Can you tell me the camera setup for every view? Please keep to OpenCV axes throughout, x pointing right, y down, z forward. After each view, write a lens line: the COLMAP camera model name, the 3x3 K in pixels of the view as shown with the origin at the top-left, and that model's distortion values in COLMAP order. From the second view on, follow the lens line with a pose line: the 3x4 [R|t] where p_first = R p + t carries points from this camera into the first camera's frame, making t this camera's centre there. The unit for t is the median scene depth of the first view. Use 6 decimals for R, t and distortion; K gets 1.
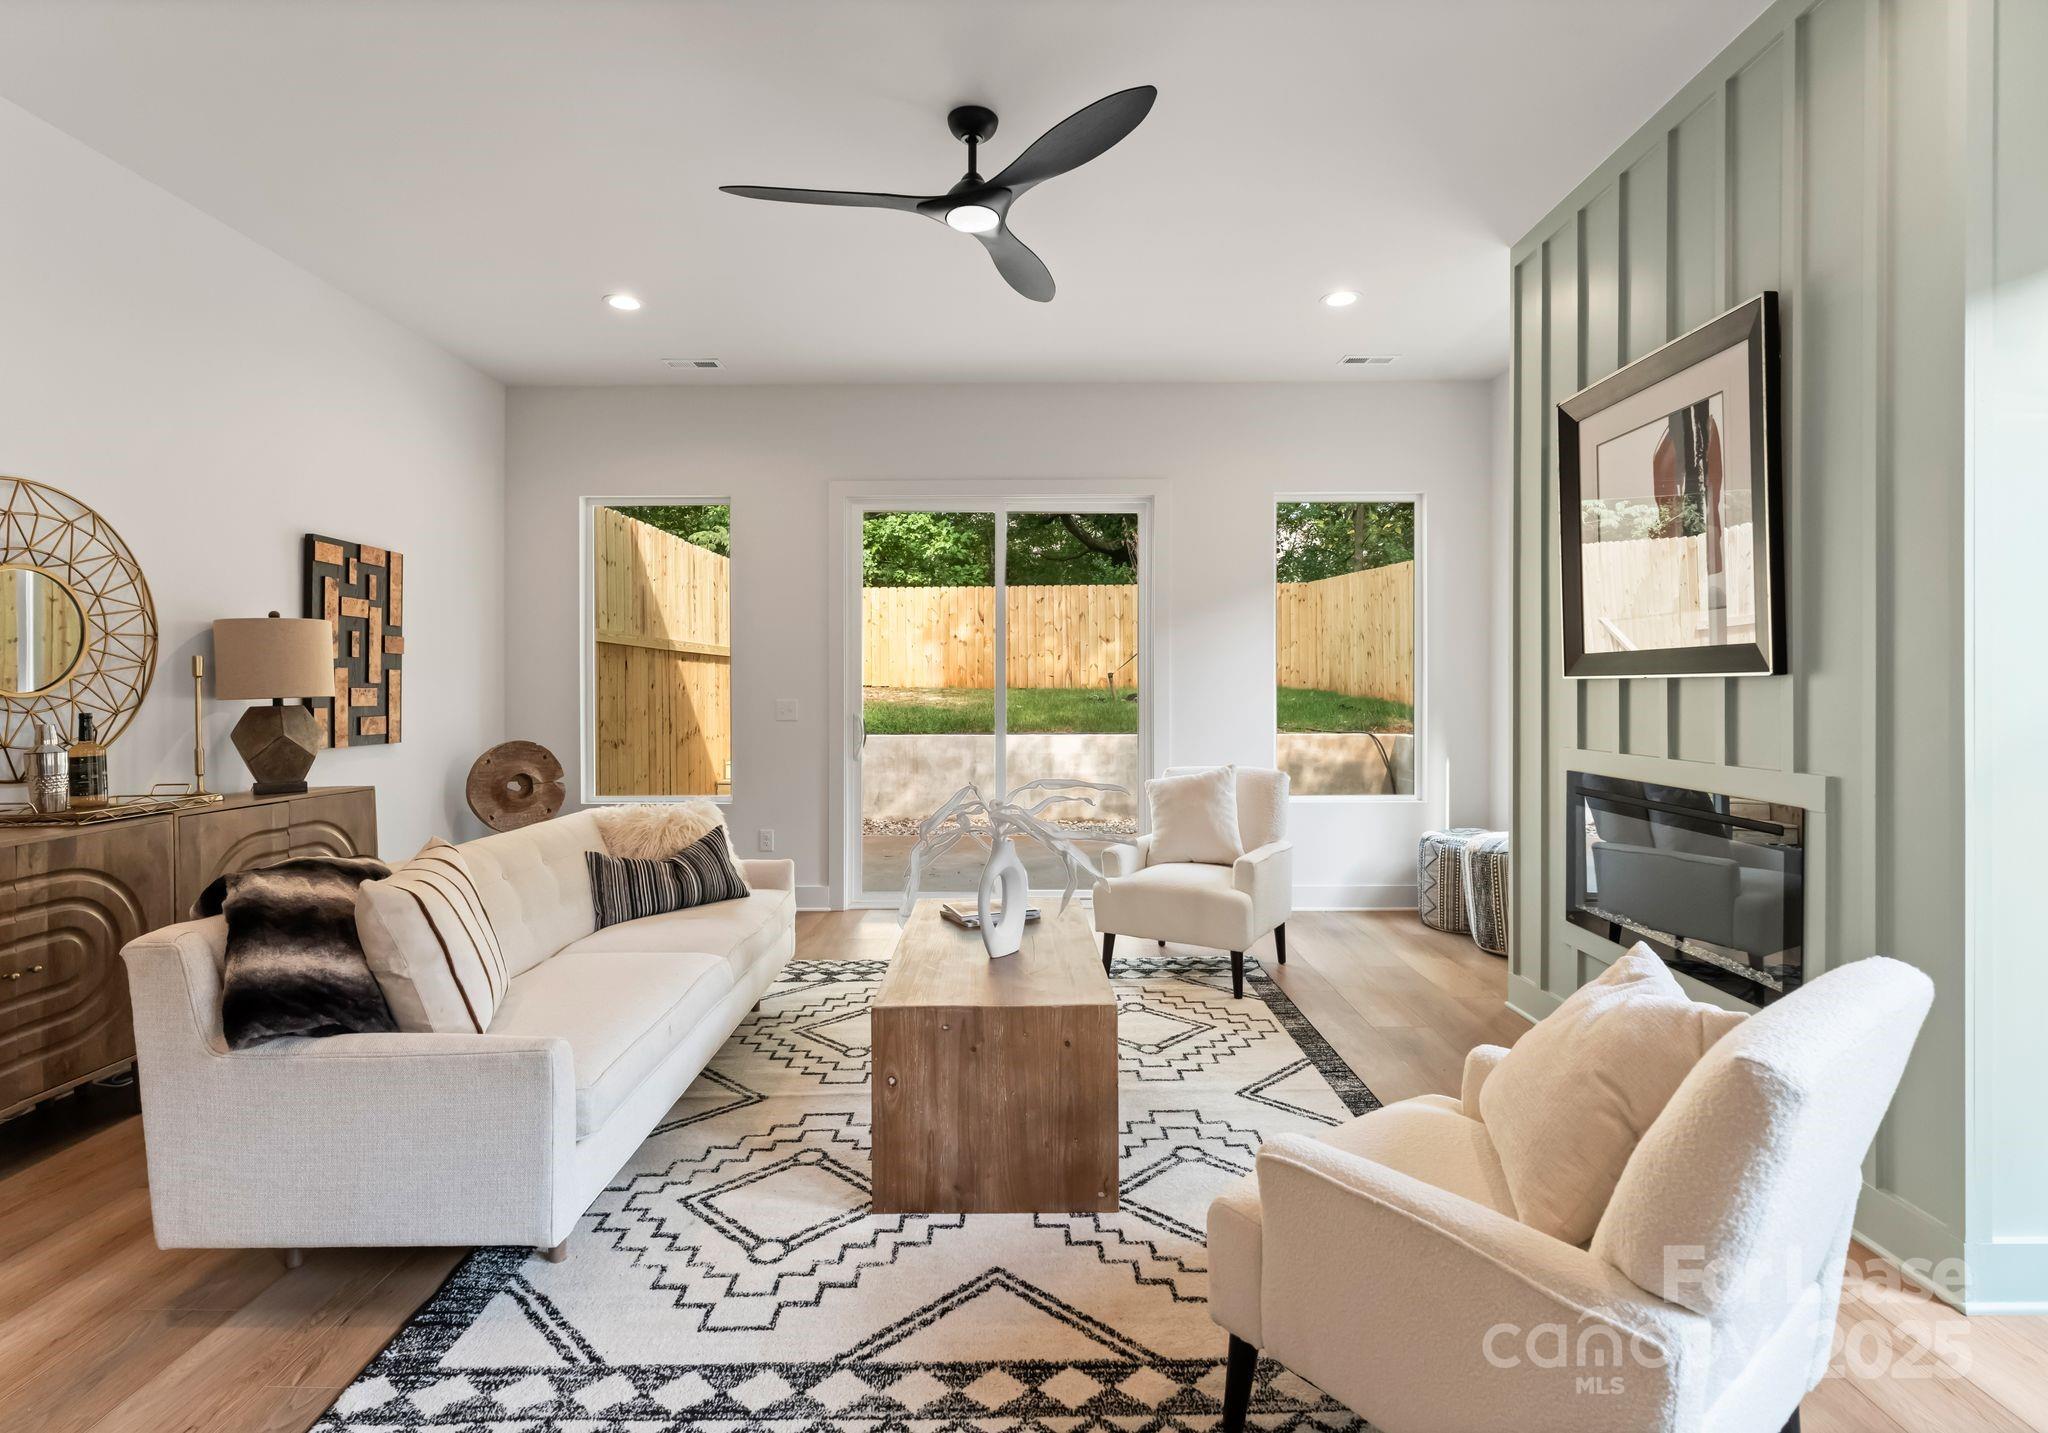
lens RADIAL K [[951.9, 0, 1059.8], [0, 951.9, 698.9], [0, 0, 1]] dist [-0.002022, -0.000045]
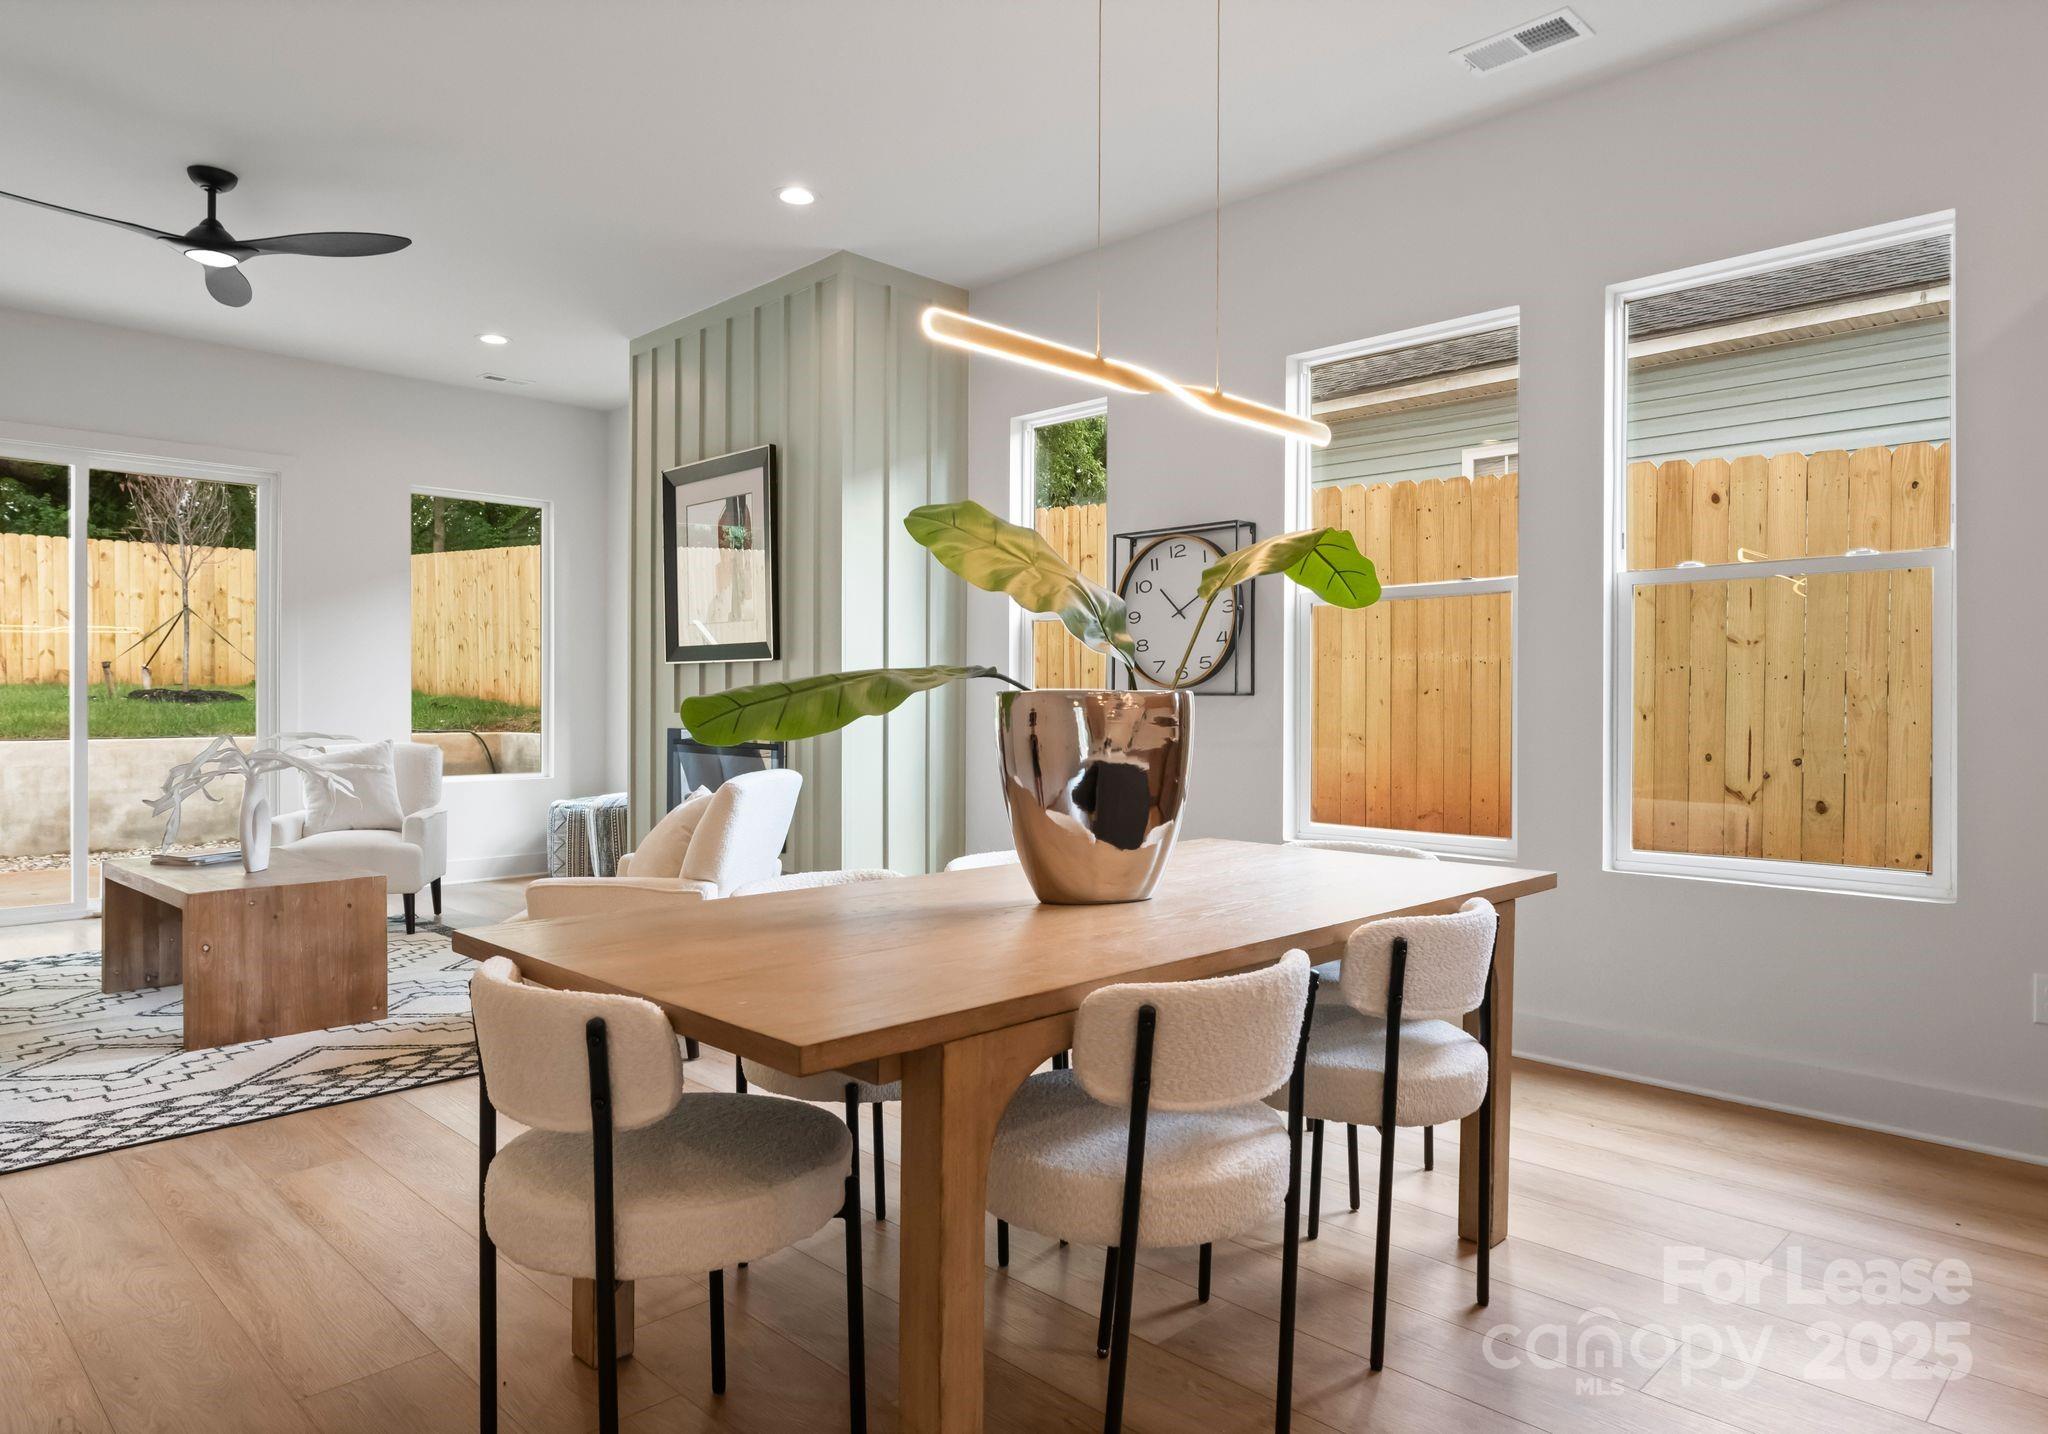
lens RADIAL K [[1238.2, 0, 964.8], [0, 1238.2, 698.0], [0, 0, 1]] dist [0.002162, 0.000699]
pose [[0.747346, 0.004921, 0.664416, -0.463221], [0.002112, 0.999950, -0.009782, 0.062796], [-0.664431, 0.008714, 0.747299, -0.860208]]
